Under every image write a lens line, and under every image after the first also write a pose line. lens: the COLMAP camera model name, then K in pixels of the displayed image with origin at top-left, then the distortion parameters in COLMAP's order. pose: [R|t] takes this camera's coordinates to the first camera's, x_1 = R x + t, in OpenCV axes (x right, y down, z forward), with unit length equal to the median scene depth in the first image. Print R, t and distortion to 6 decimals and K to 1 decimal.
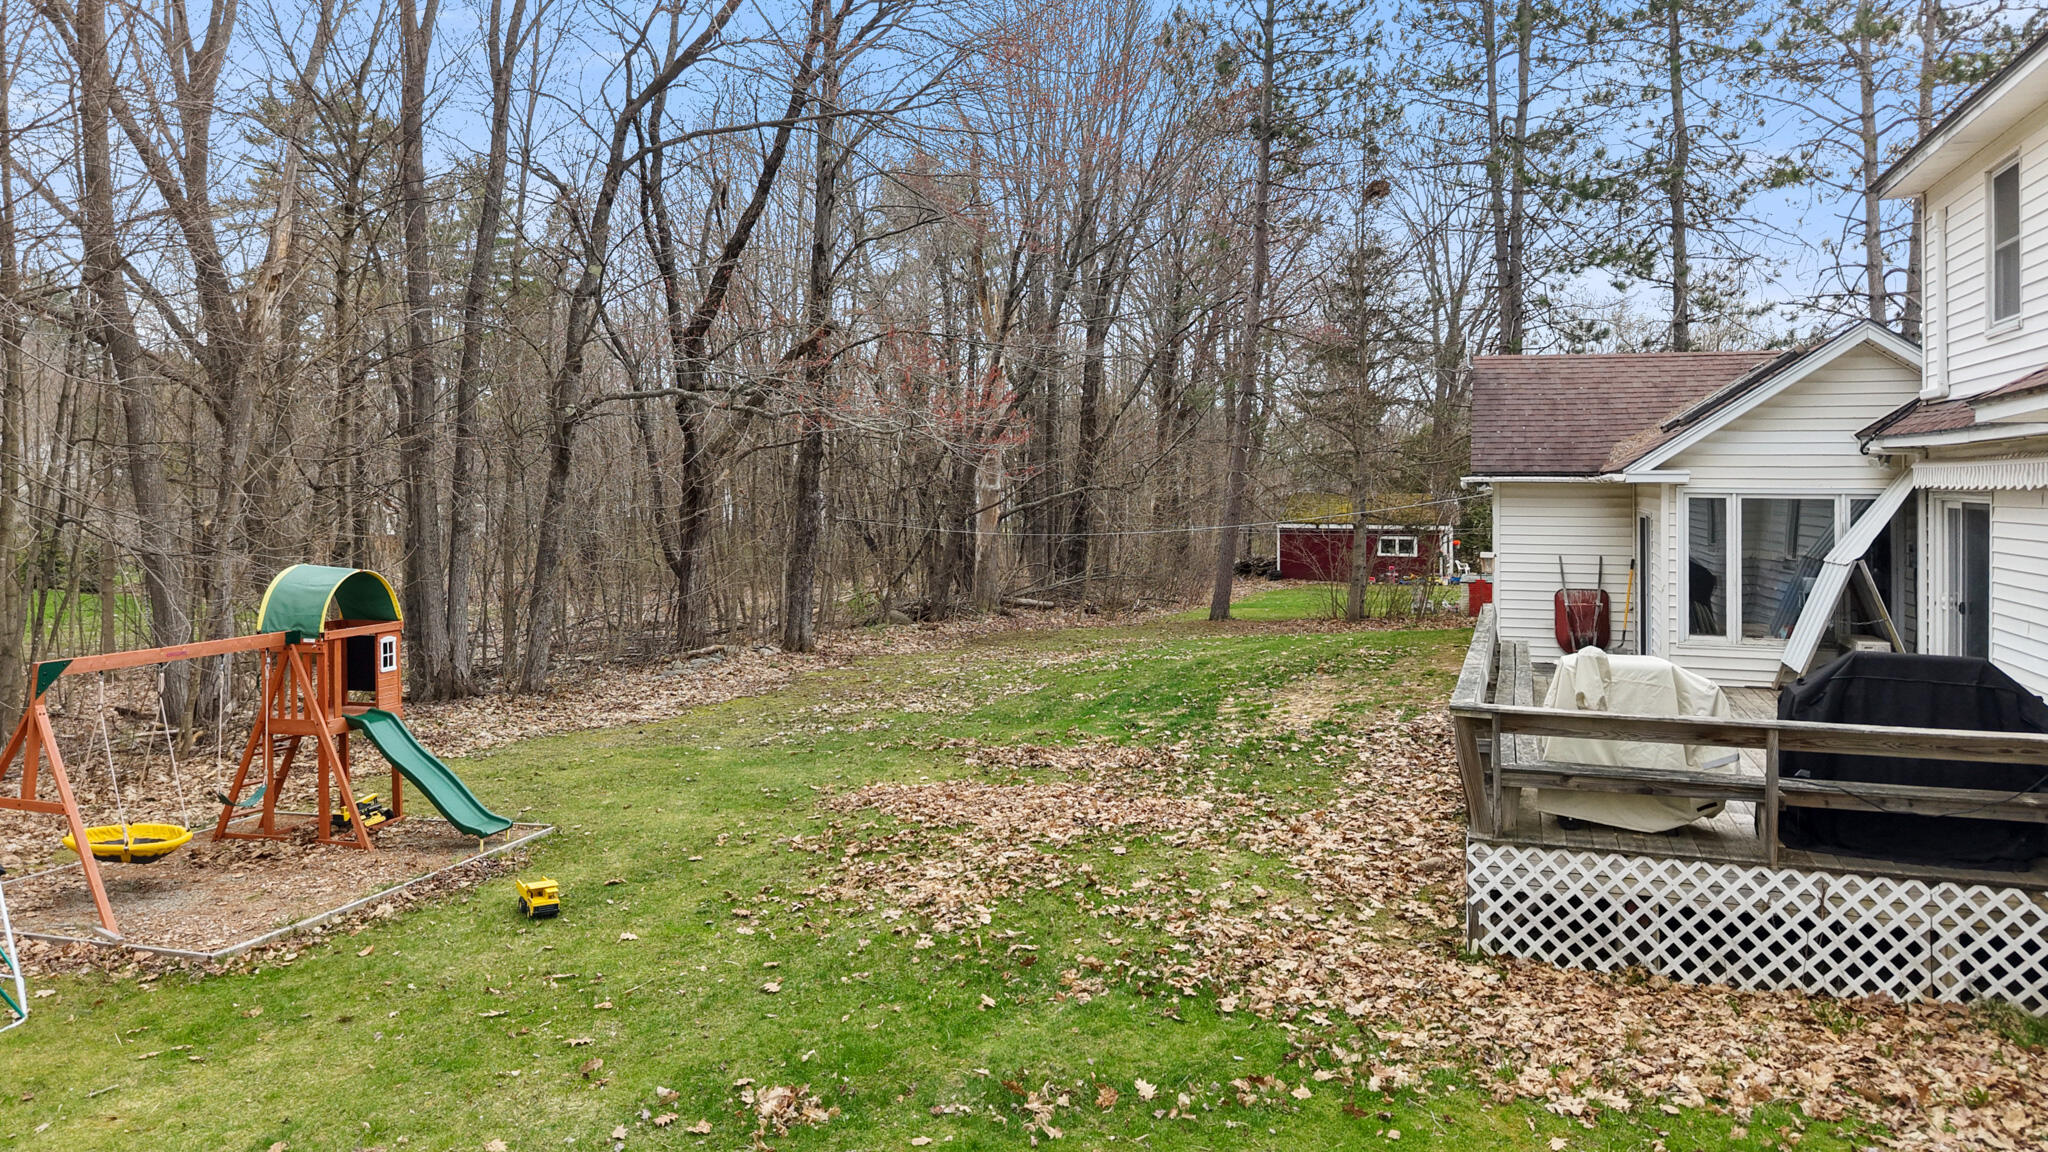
lens RADIAL K [[1382.2, 0, 1034.4], [0, 1382.2, 556.2], [0, 0, 1]] dist [0.029083, -0.039718]
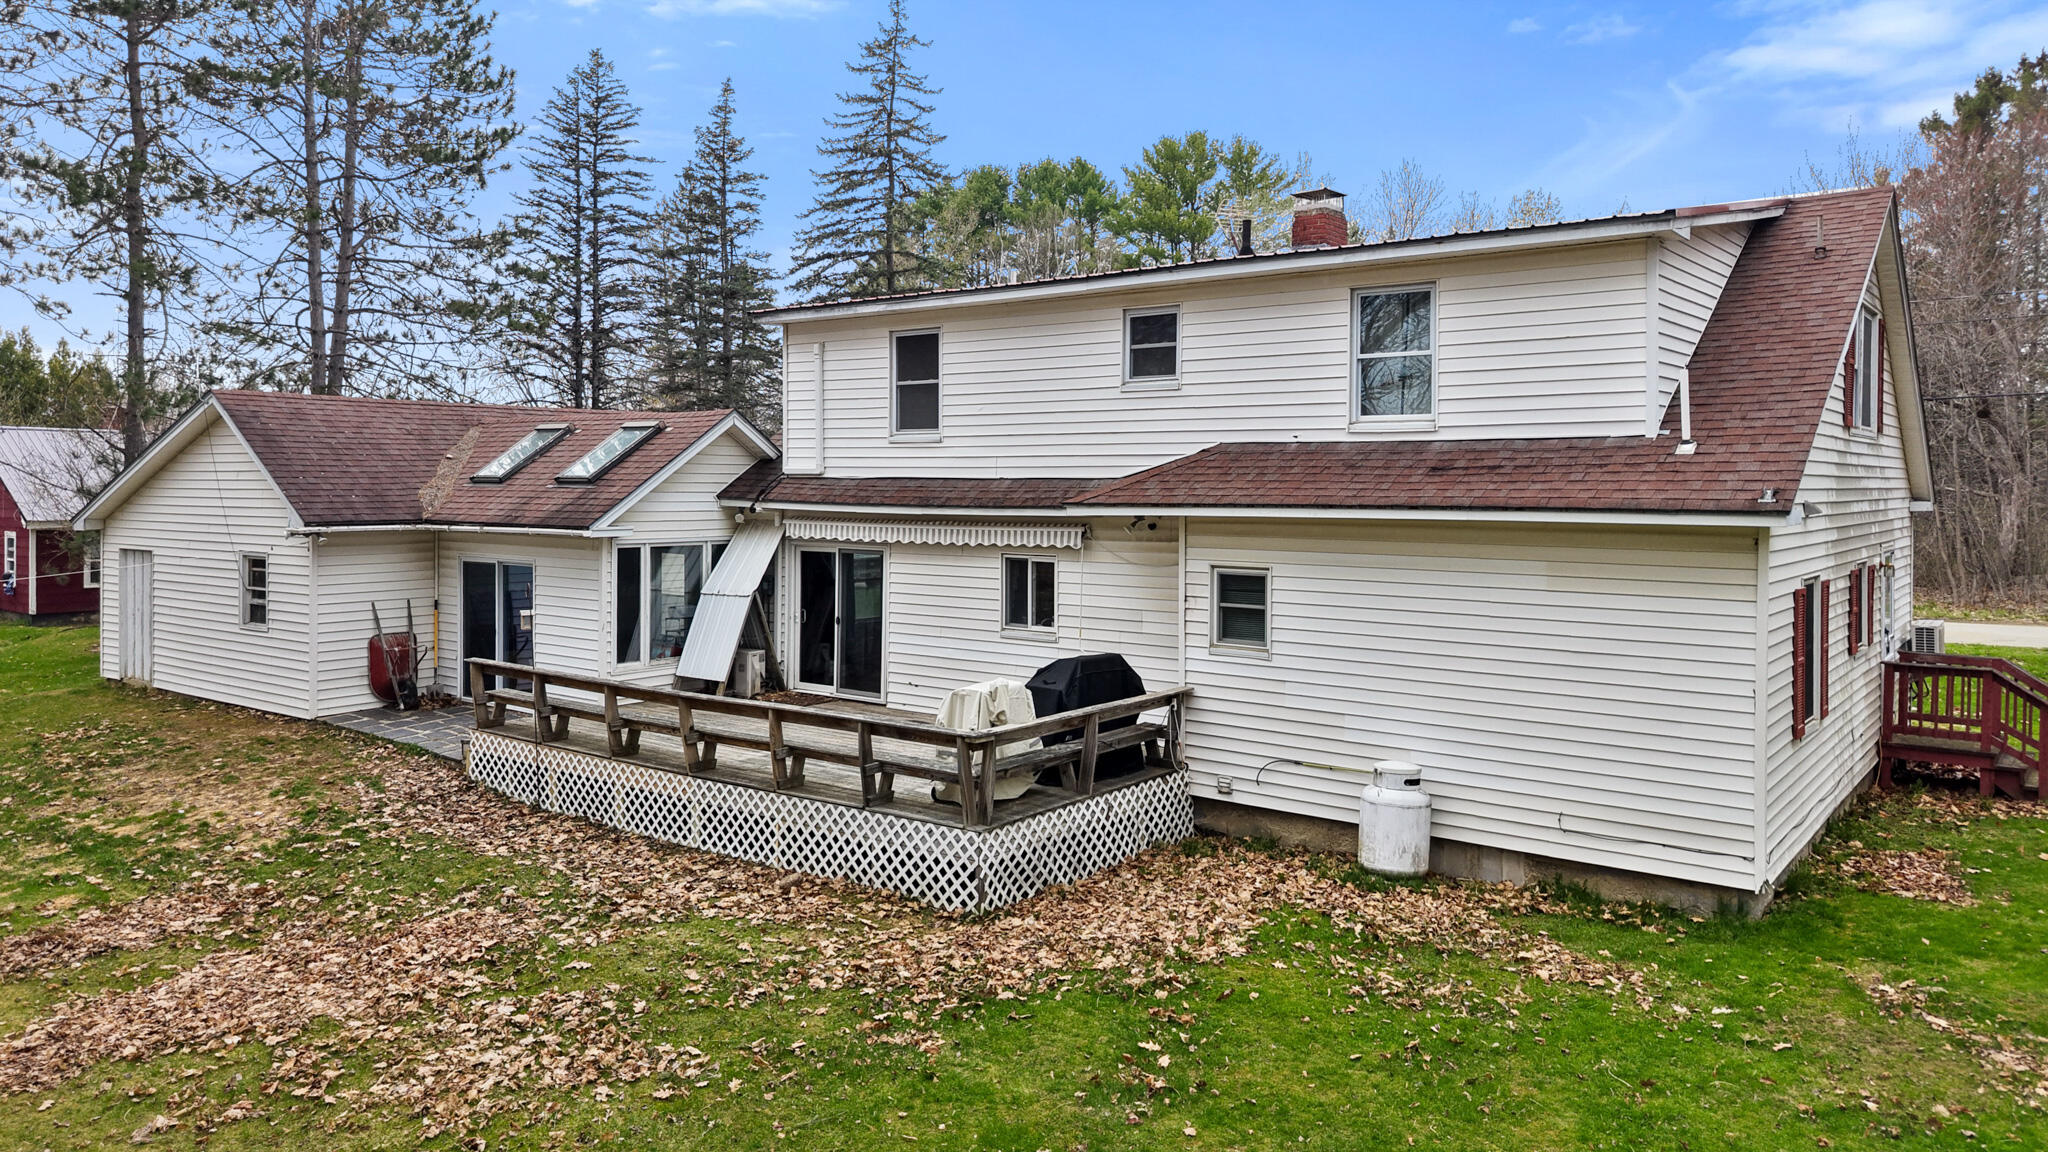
lens RADIAL K [[1382.2, 0, 1027.2], [0, 1382.2, 569.5], [0, 0, 1]] dist [0.029083, -0.039718]
pose [[0.309841, -0.062256, 0.948748, -0.585262], [0.044359, 0.997714, 0.050982, -0.074491], [-0.949753, 0.026289, 0.311895, 0.325152]]
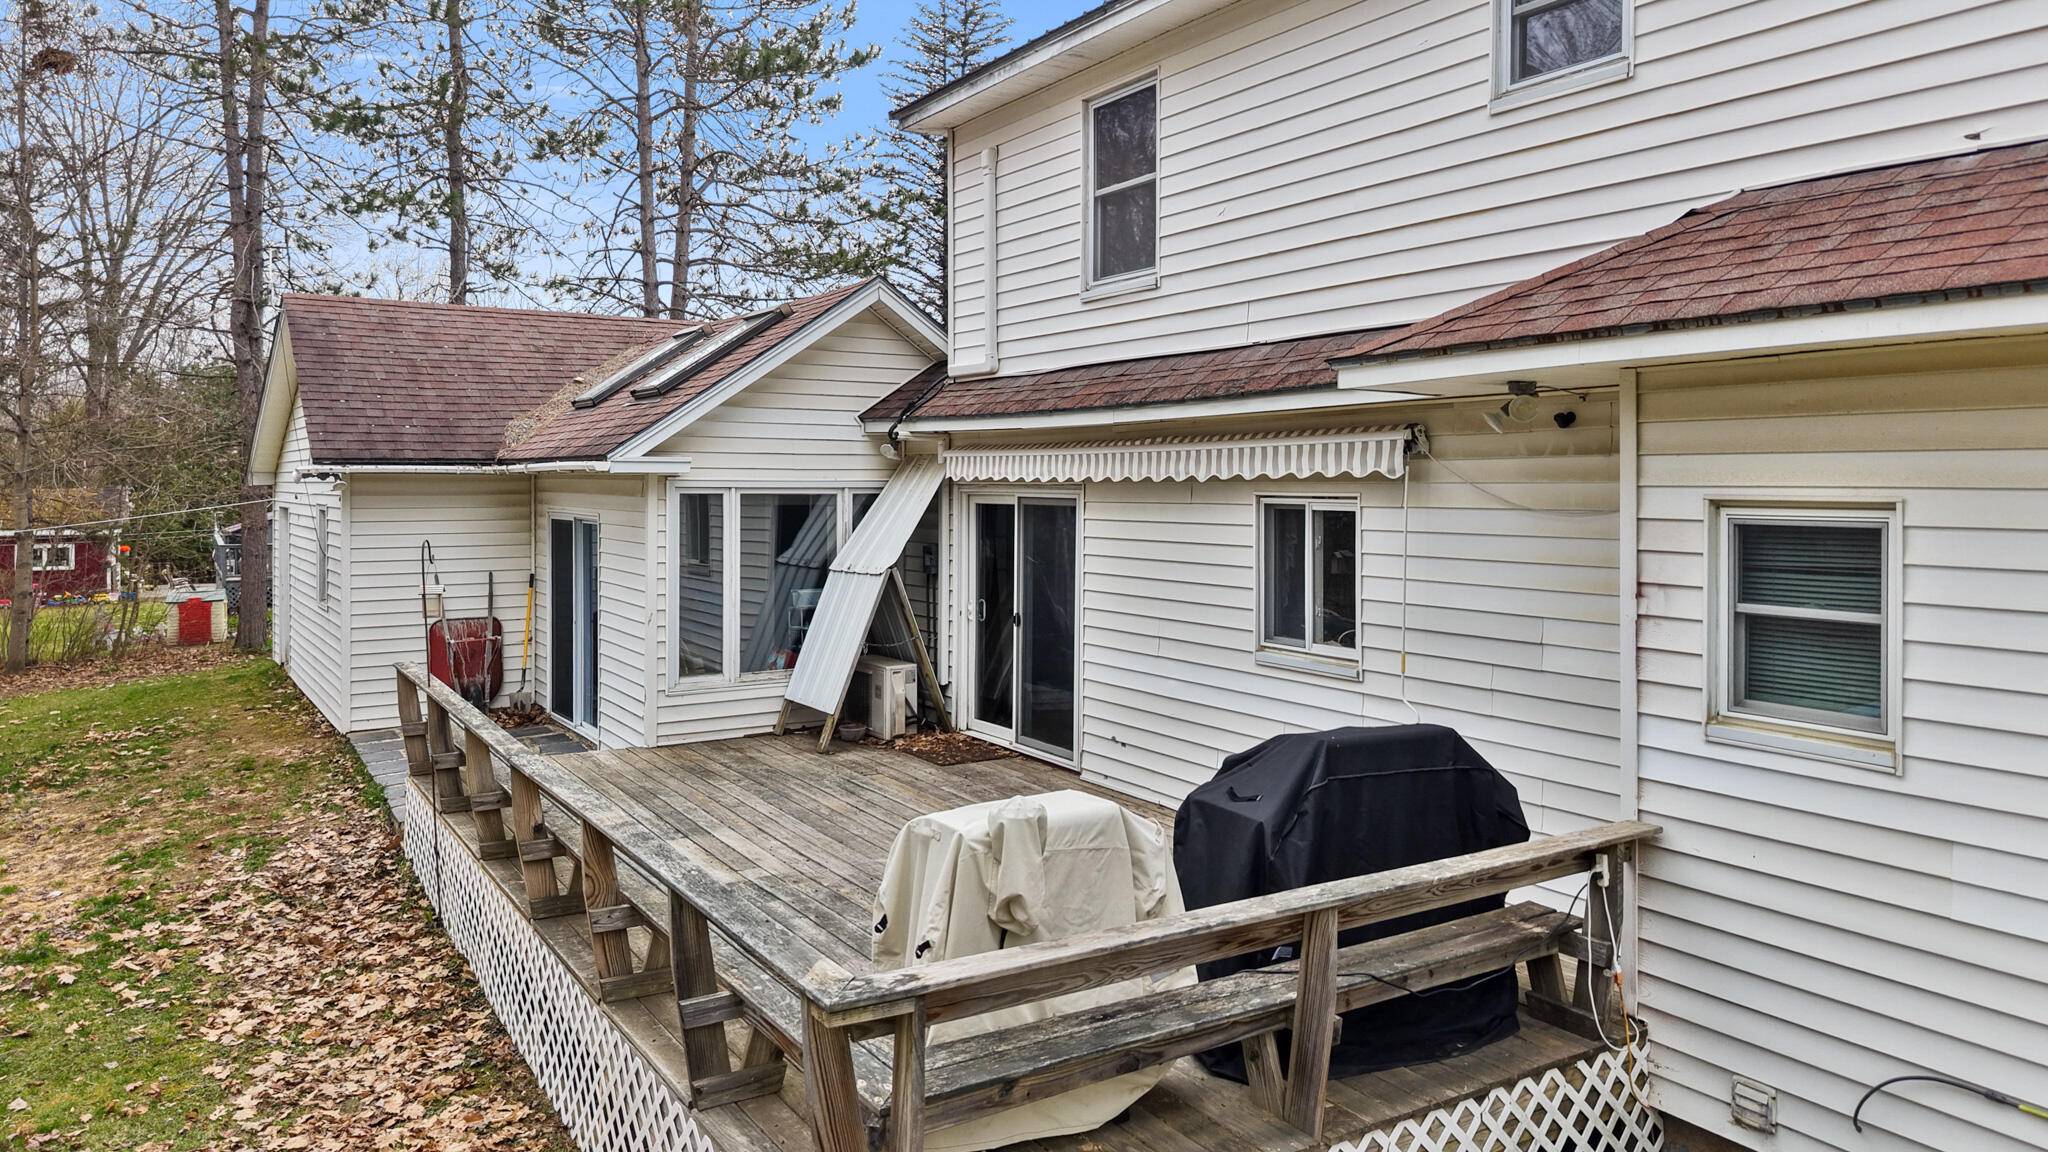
lens RADIAL K [[1382.2, 0, 1022.9], [0, 1382.2, 508.9], [0, 0, 1]] dist [0.029083, -0.039718]
pose [[0.626089, -0.020342, 0.779486, 0.009723], [0.041657, 0.999105, -0.007386, -0.022575], [-0.778638, 0.037096, 0.626376, 0.422766]]
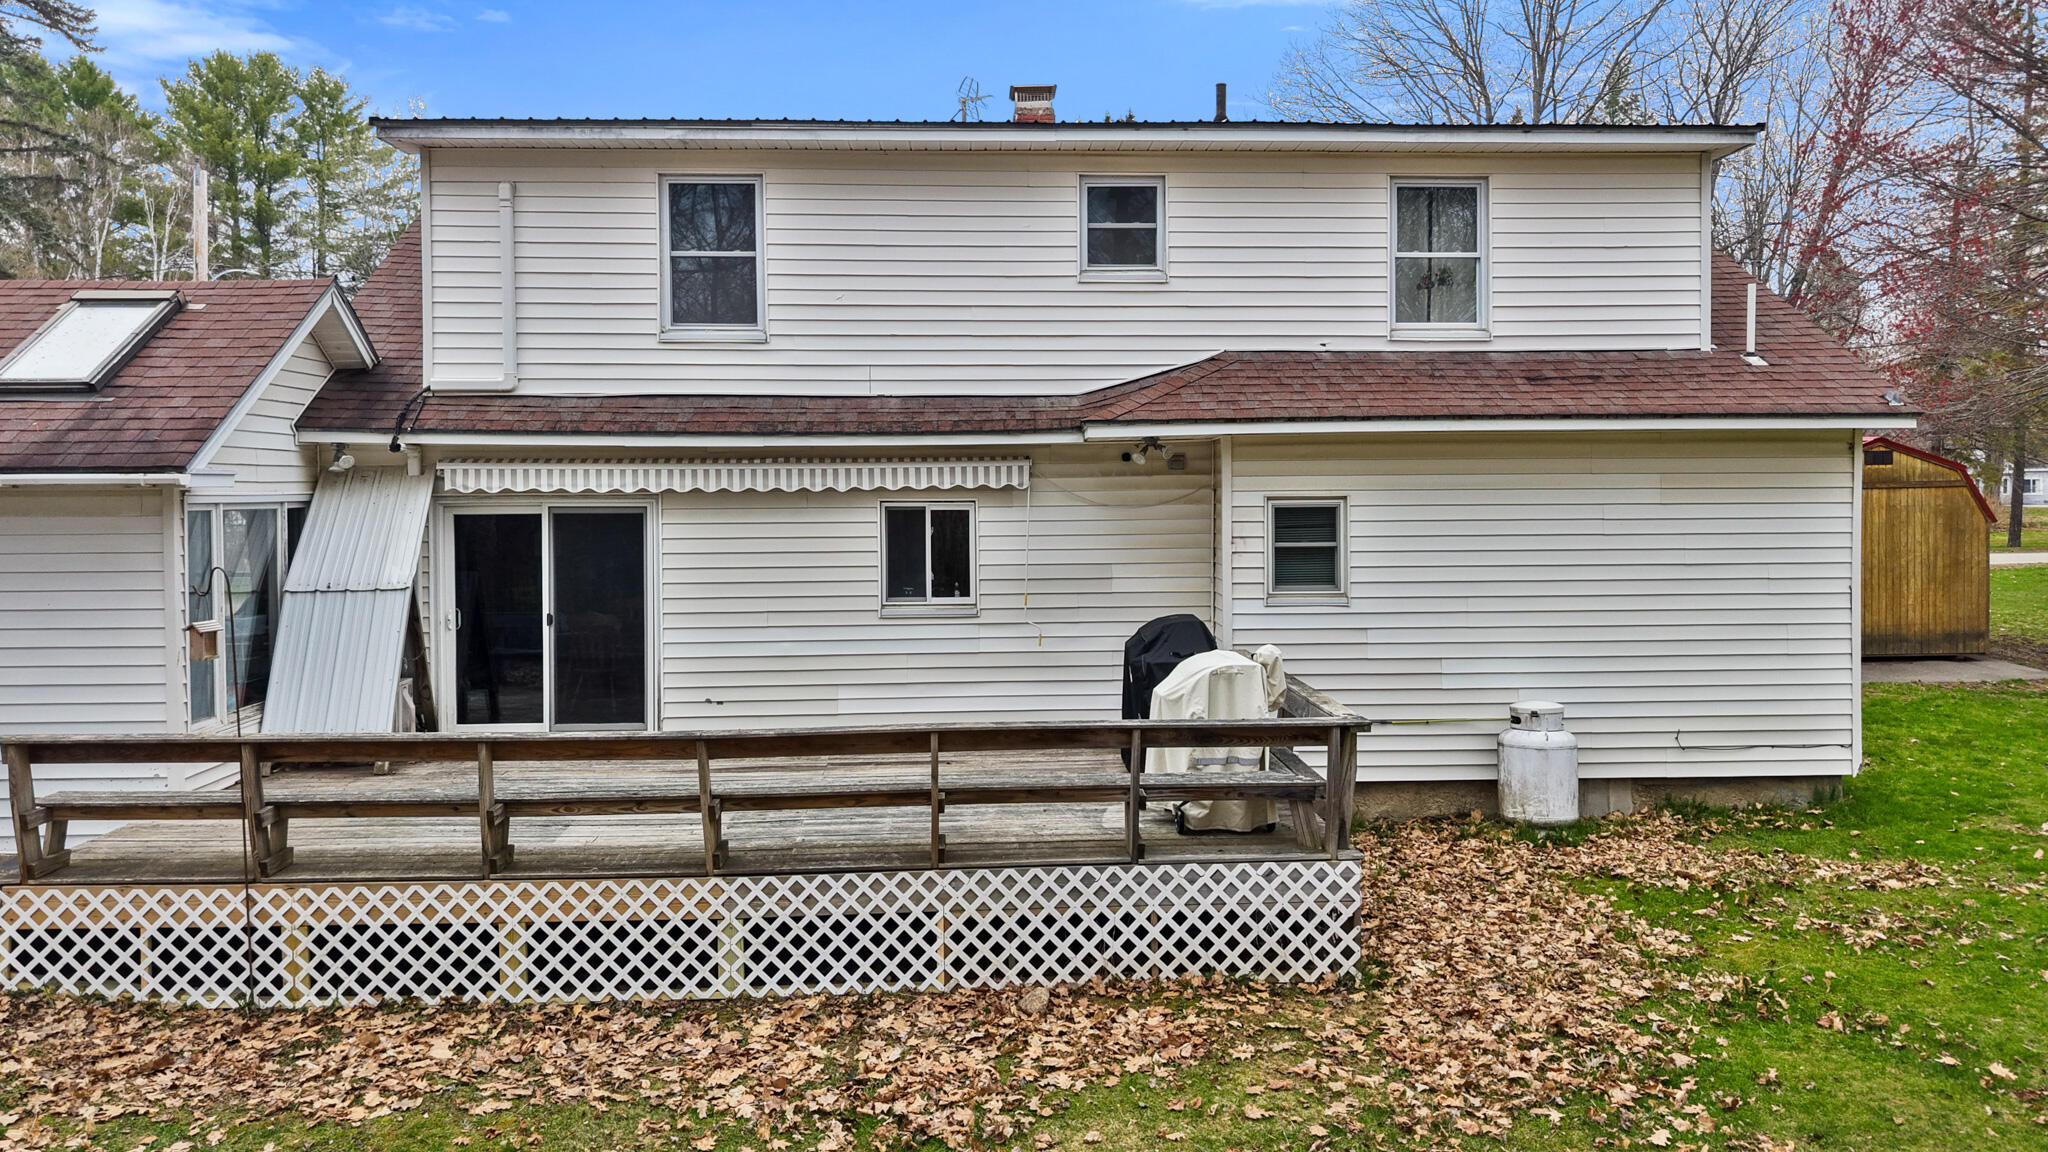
lens RADIAL K [[1382.2, 0, 1021.1], [0, 1382.2, 576.8], [0, 0, 1]] dist [0.029083, -0.039718]
pose [[-0.385898, -0.059920, 0.920594, -0.288169], [0.050492, 0.995021, 0.085930, -0.050946], [-0.921159, 0.079643, -0.380951, 0.965068]]
